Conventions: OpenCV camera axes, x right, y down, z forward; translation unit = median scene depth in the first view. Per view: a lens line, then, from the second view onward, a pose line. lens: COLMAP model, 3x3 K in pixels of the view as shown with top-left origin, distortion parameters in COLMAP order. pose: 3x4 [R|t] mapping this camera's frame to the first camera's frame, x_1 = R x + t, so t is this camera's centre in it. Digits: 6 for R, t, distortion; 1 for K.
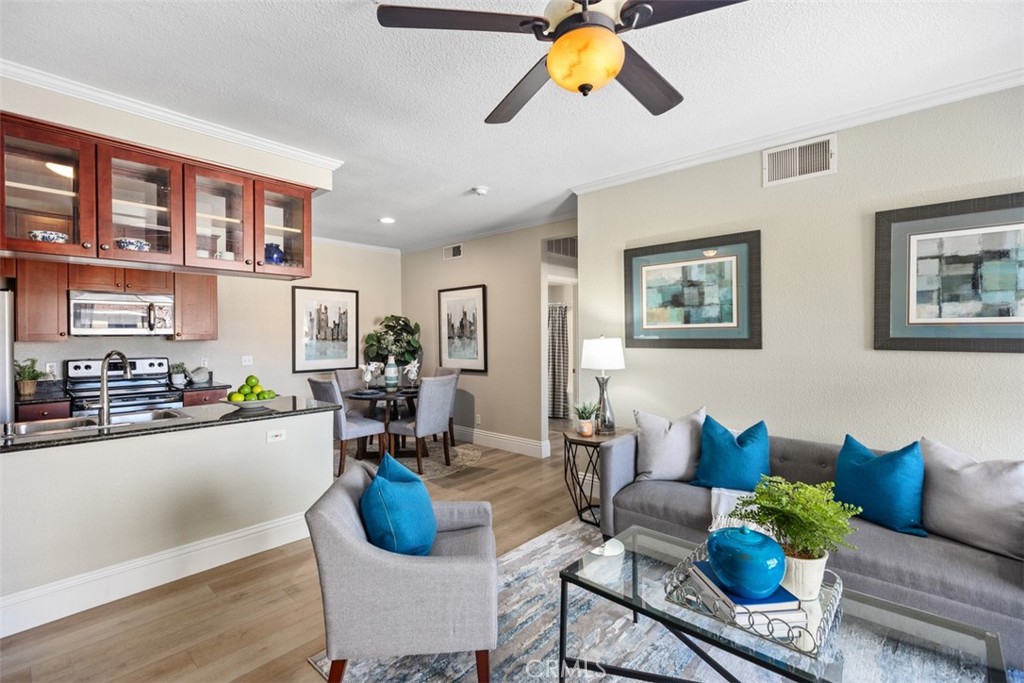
lens RADIAL K [[460.0, 0, 507.7], [0, 460.0, 335.1], [0, 0, 1]] dist [0.006749, -0.002114]
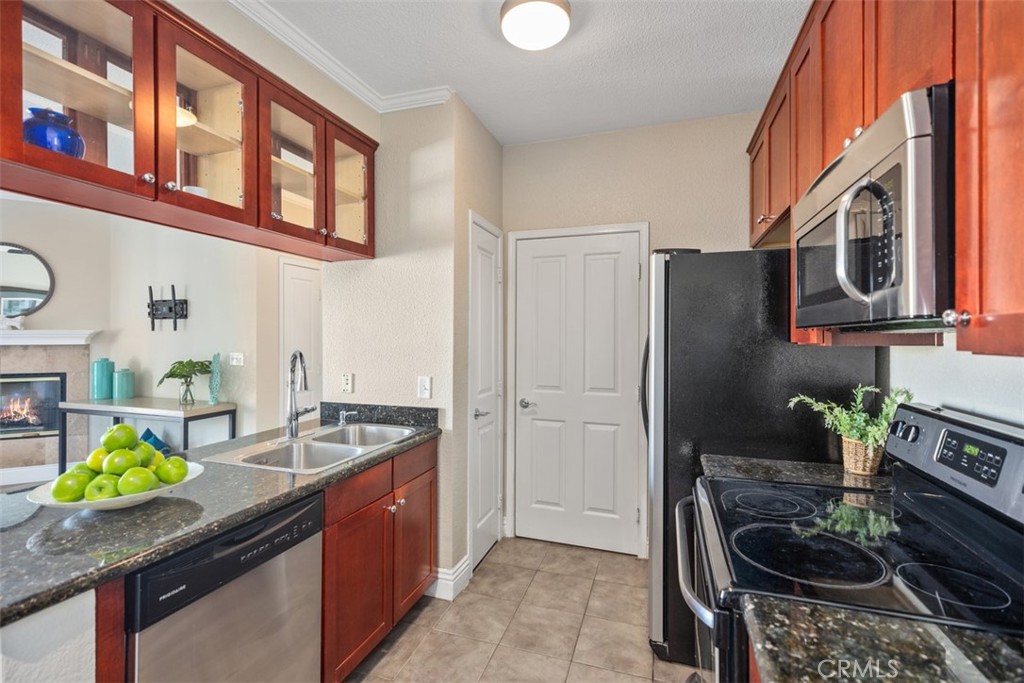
lens RADIAL K [[460.0, 0, 511.2], [0, 460.0, 338.1], [0, 0, 1]] dist [0.006749, -0.002114]
pose [[-0.917778, 0.002527, -0.397086, -0.543703], [0.000019, 0.999980, 0.006321, 0.005058], [0.397094, 0.005793, -0.917760, 1.162451]]
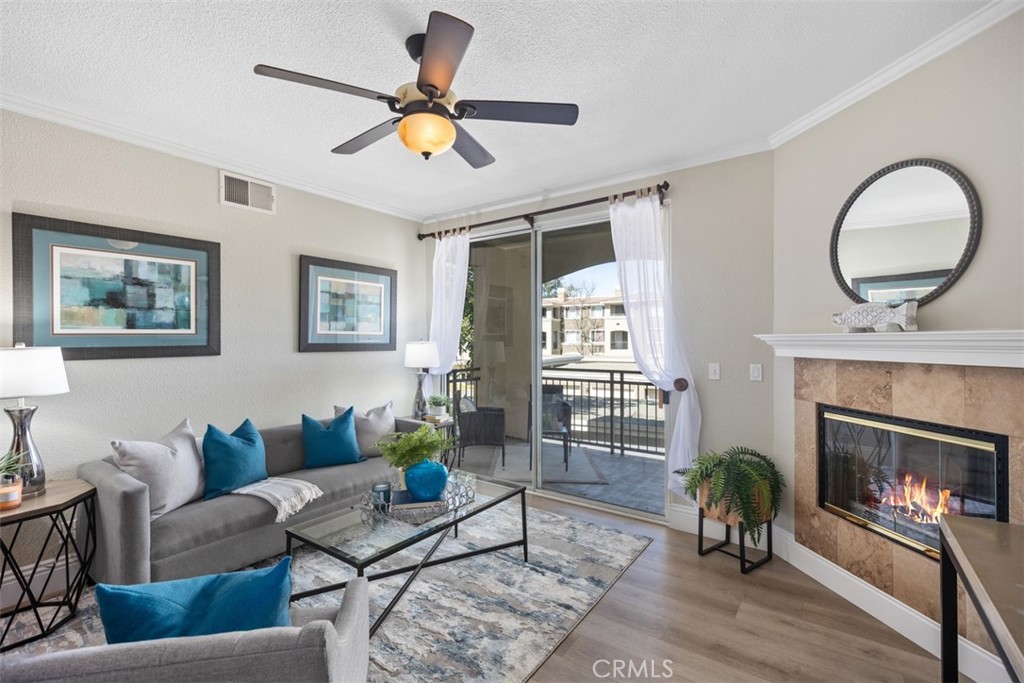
lens RADIAL K [[460.0, 0, 511.0], [0, 460.0, 336.3], [0, 0, 1]] dist [0.006749, -0.002114]
pose [[-0.110364, 0.010963, 0.993831, -0.407018], [0.005650, 0.999930, -0.010403, 0.001034], [-0.993875, 0.004467, -0.110418, 0.318616]]
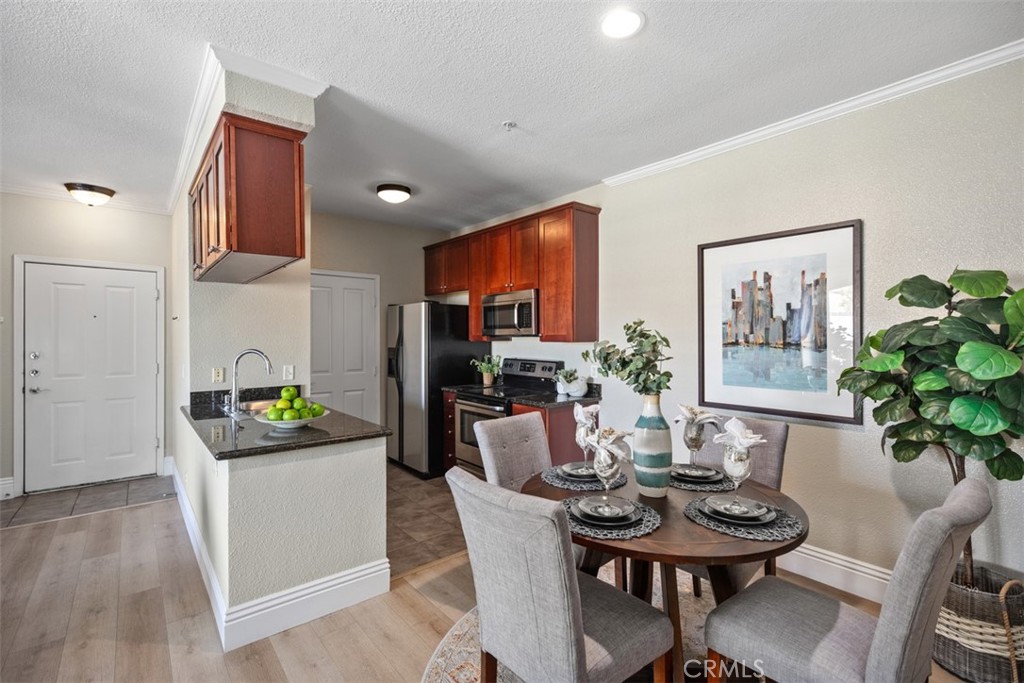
lens RADIAL K [[460.0, 0, 510.3], [0, 460.0, 337.8], [0, 0, 1]] dist [0.006749, -0.002114]
pose [[-0.140001, 0.006254, -0.990132, 0.142328], [0.001208, 0.999980, 0.006145, -0.001558], [0.990151, -0.000336, -0.140006, 1.137218]]
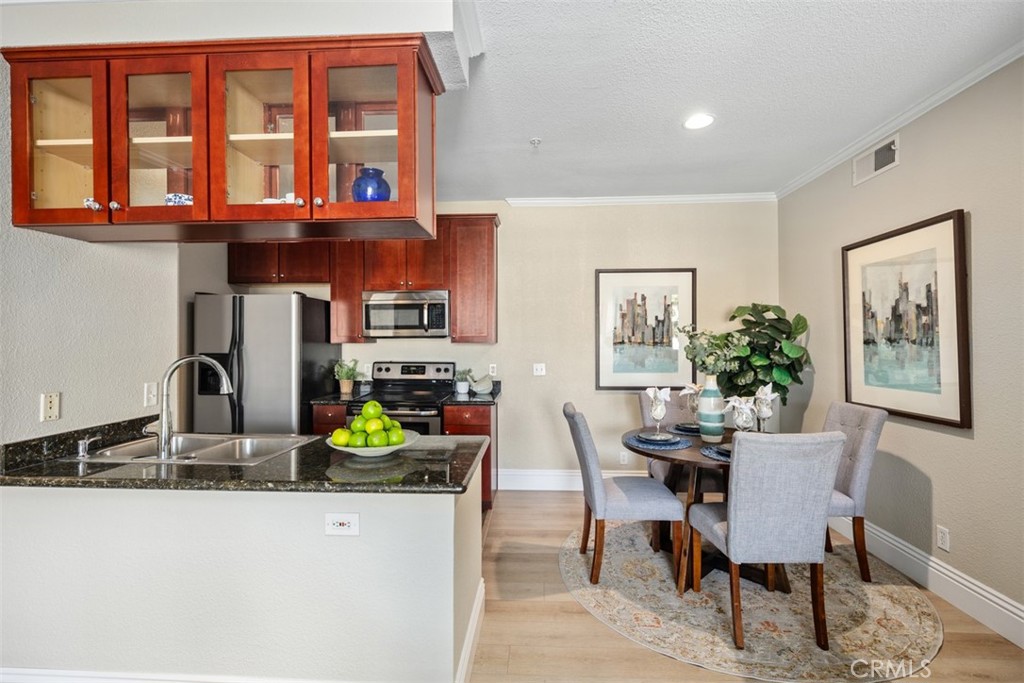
lens RADIAL K [[460.0, 0, 510.3], [0, 460.0, 339.0], [0, 0, 1]] dist [0.006749, -0.002114]
pose [[0.627802, -0.000586, -0.778373, 0.021831], [-0.000568, 0.999999, -0.001211, 0.005035], [0.778373, 0.001202, 0.627801, 0.581607]]
